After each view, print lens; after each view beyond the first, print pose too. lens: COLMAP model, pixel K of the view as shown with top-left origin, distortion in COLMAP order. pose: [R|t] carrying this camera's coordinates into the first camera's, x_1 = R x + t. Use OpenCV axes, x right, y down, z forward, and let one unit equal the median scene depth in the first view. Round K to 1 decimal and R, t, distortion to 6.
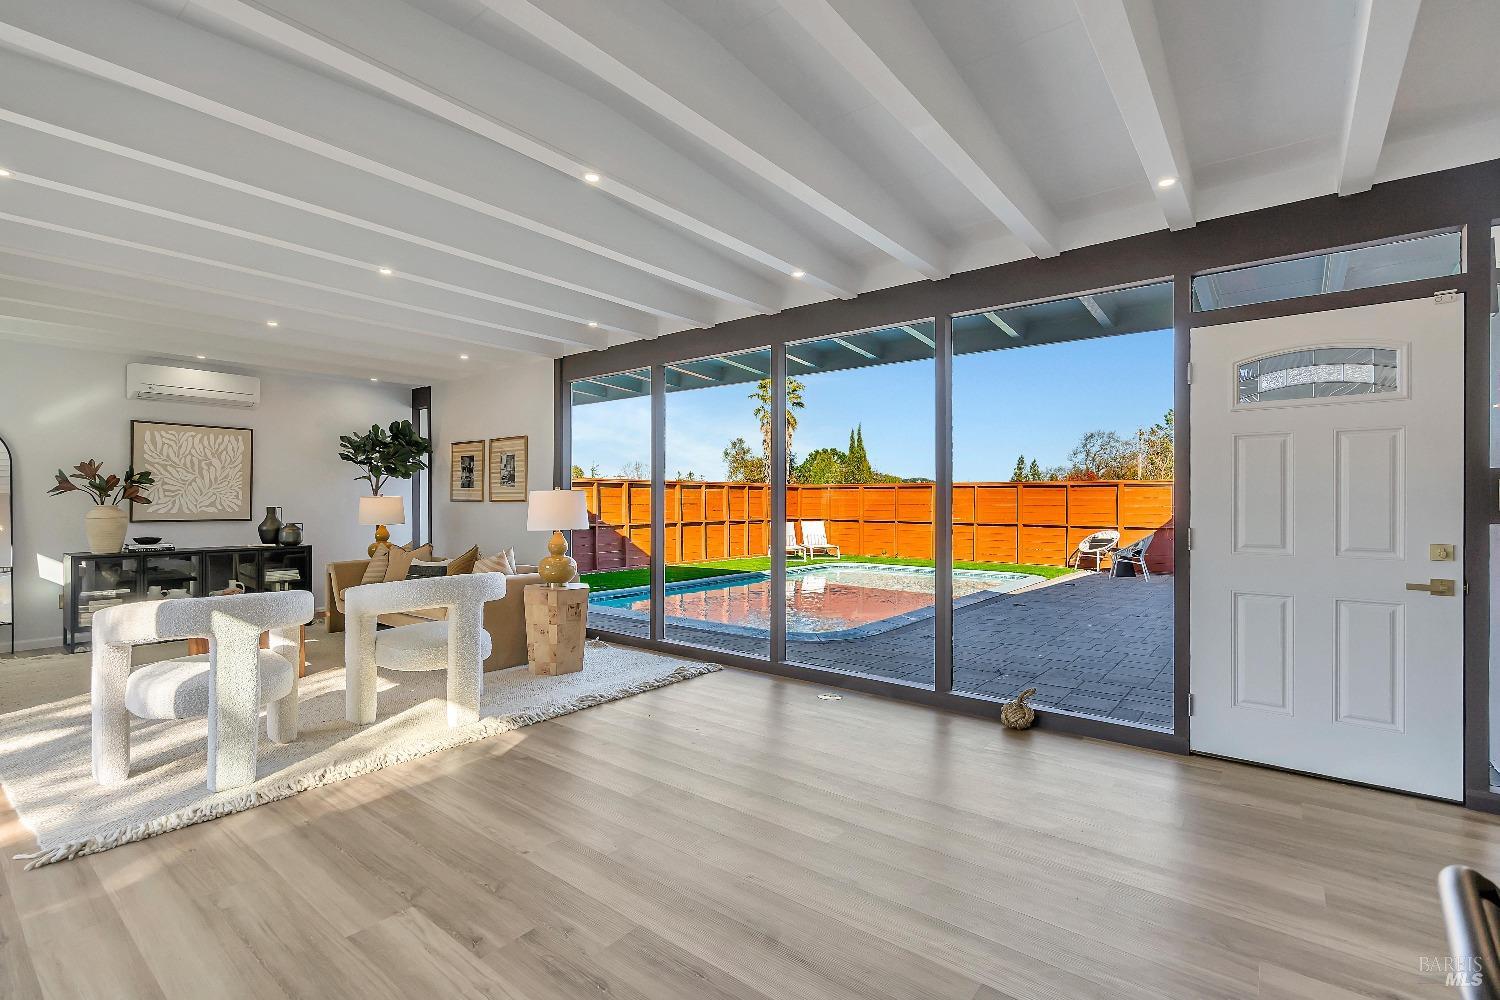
lens RADIAL K [[683.8, 0, 755.0], [0, 683.8, 496.7], [0, 0, 1]] dist [0.000637, 0.000142]
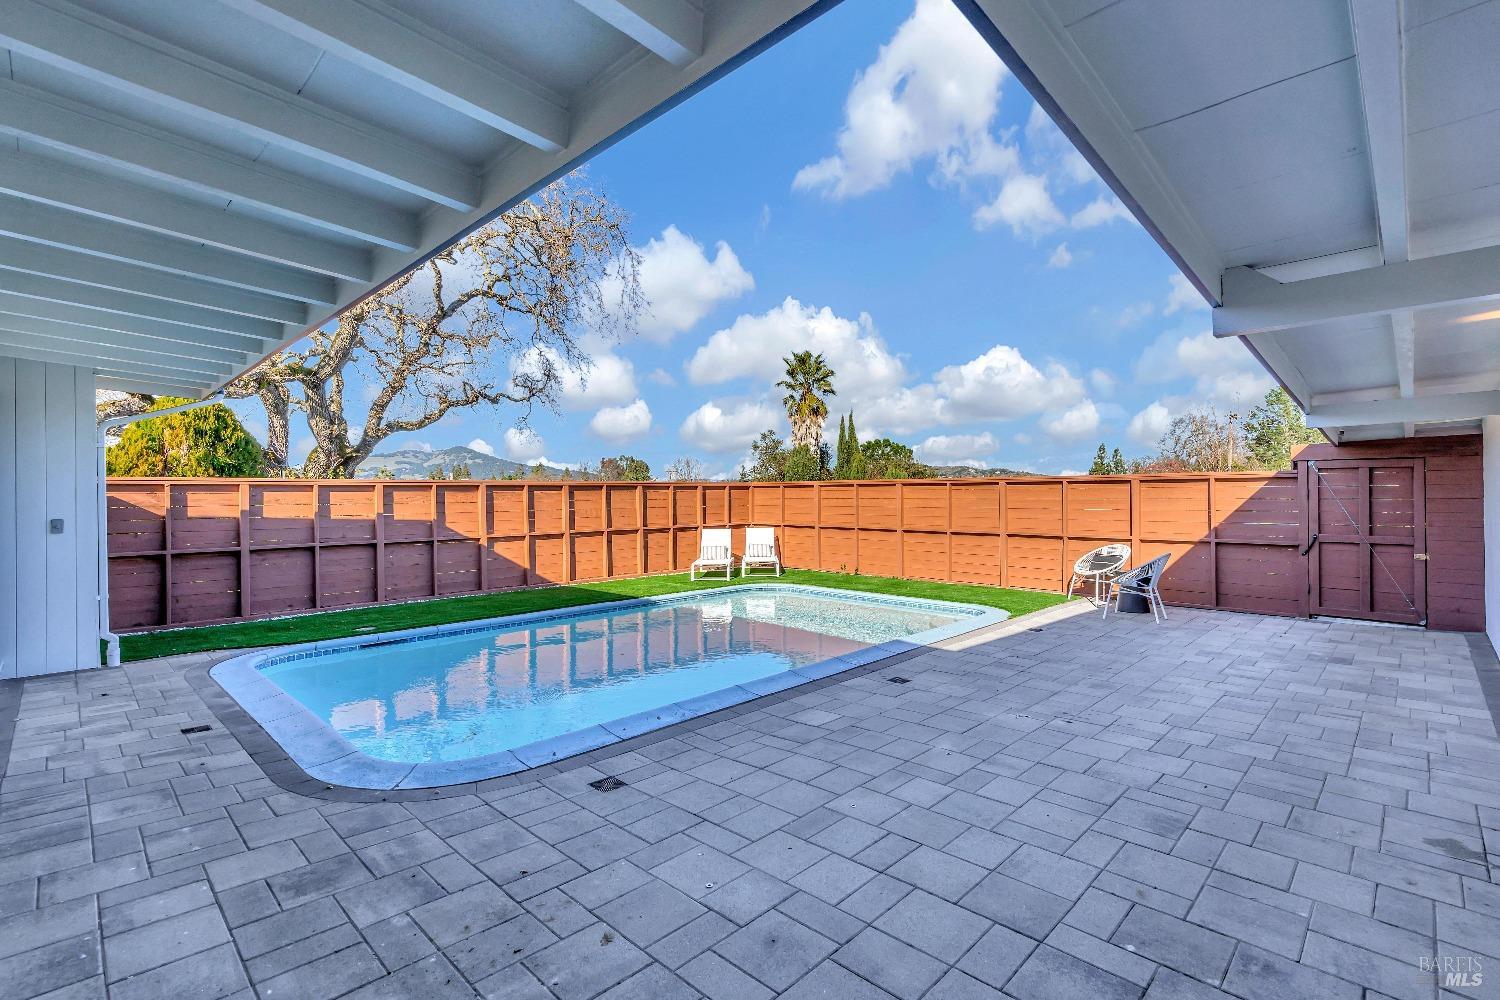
lens RADIAL K [[684.9, 0, 761.8], [0, 684.9, 492.7], [0, 0, 1]] dist [0.021429, 0.000094]
pose [[0.995483, -0.009670, -0.094444, 0.546240], [0.010050, 0.999943, 0.003550, -0.027130], [0.094405, -0.004483, 0.995524, 0.623515]]
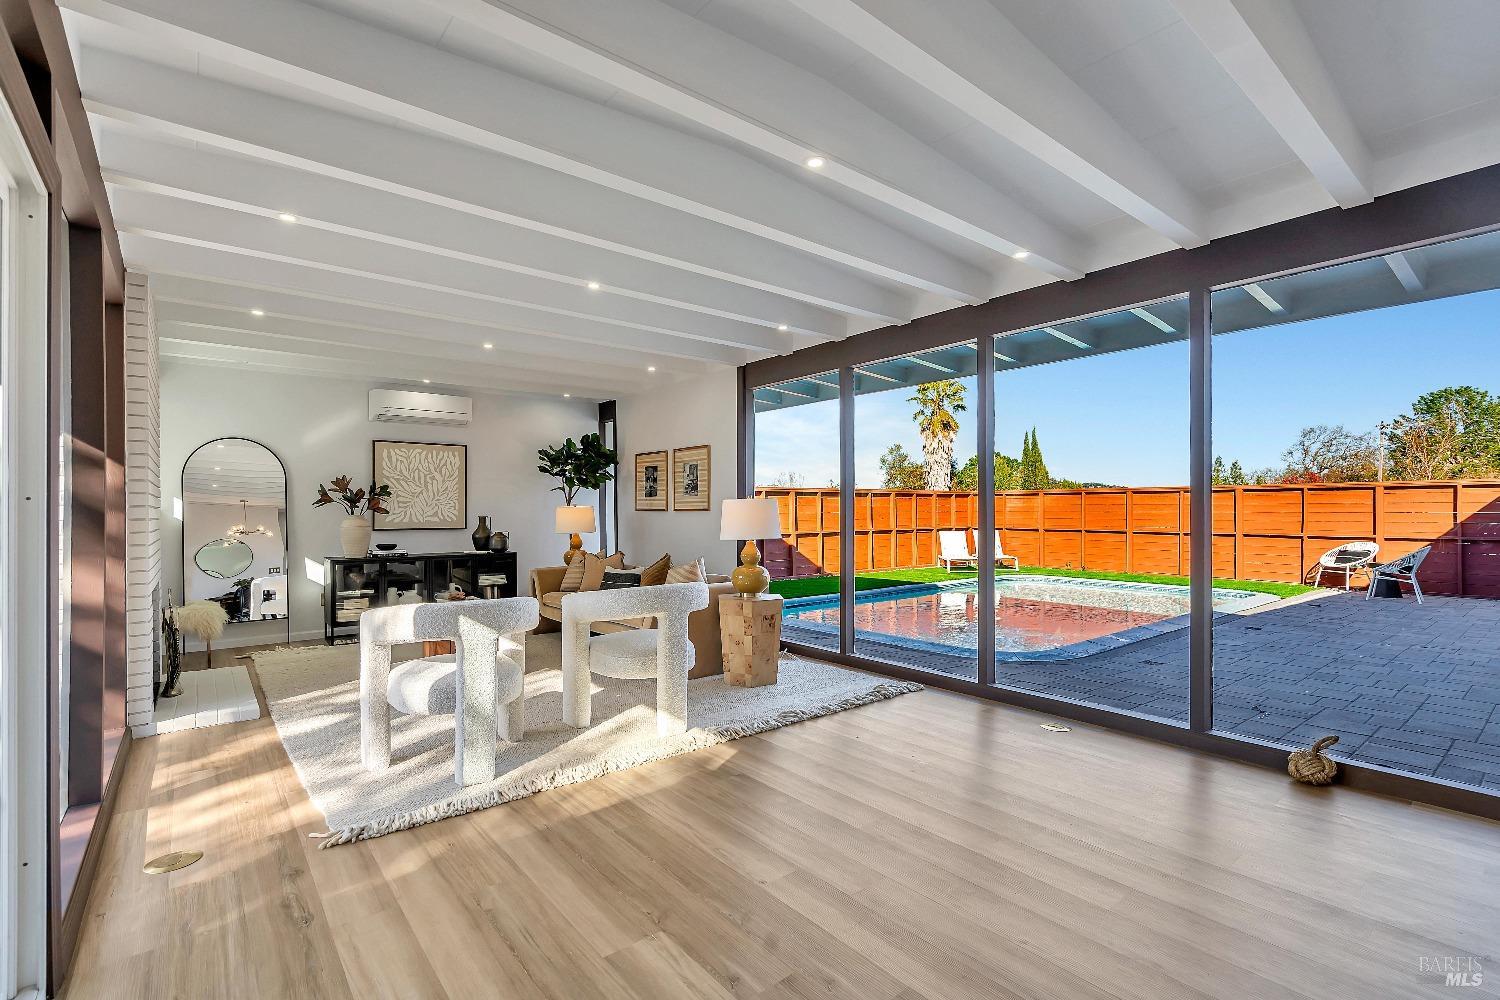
lens RADIAL K [[690.0, 0, 756.9], [0, 690.0, 507.7], [0, 0, 1]] dist [0.001029, 0.000630]
pose [[0.976481, -0.005737, -0.215527, -0.062679], [0.006572, 0.999973, 0.003158, 0.000433], [0.215503, -0.004500, 0.976493, 0.033133]]
